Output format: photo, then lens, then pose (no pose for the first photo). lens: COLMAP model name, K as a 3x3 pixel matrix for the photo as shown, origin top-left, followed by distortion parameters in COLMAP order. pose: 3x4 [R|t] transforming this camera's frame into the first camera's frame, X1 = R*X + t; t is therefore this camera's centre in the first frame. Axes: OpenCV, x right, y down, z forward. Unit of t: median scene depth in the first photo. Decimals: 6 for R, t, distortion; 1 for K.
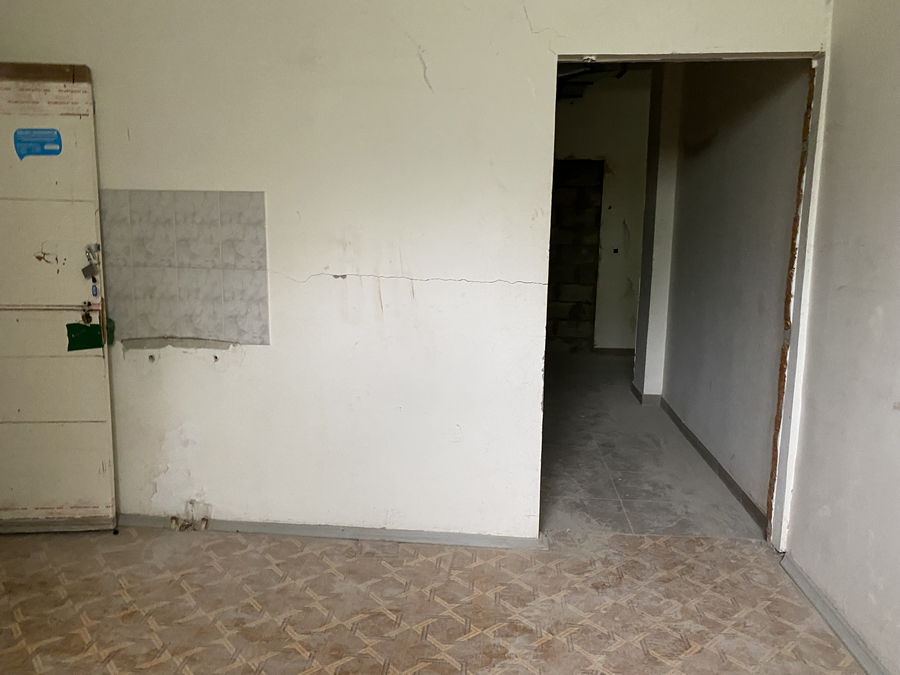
lens RADIAL K [[713.4, 0, 450.0], [0, 713.4, 337.5], [0, 0, 1]] dist [0.068868, 0.002777]
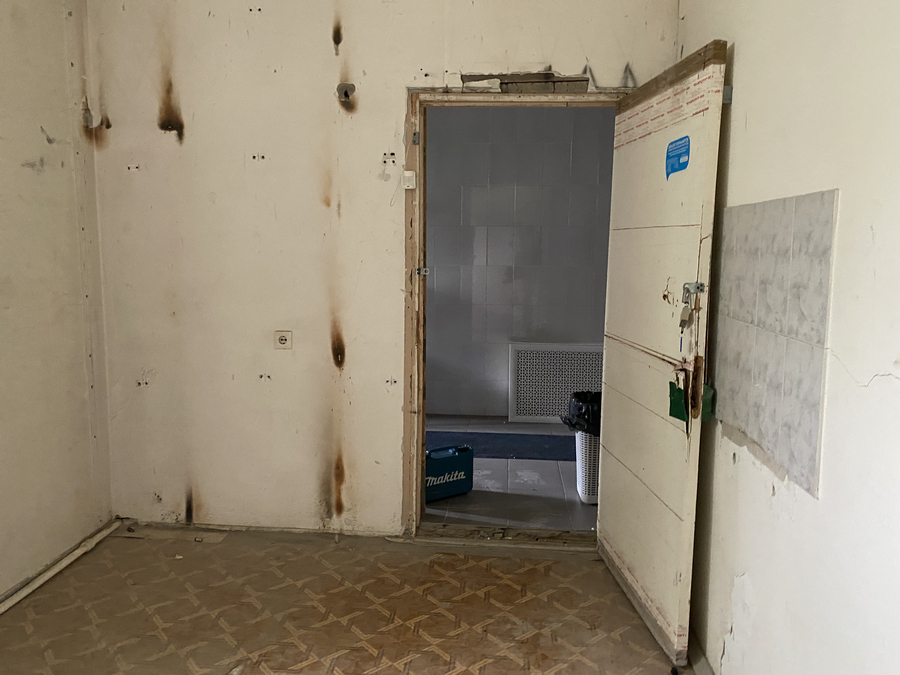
lens RADIAL K [[713.4, 0, 450.0], [0, 713.4, 337.5], [0, 0, 1]] dist [0.068868, 0.002777]
pose [[-0.035553, 0.119505, -0.992197, 0.253175], [-0.176660, 0.976438, 0.123937, -0.121900], [0.983630, 0.179688, -0.013604, 0.781159]]
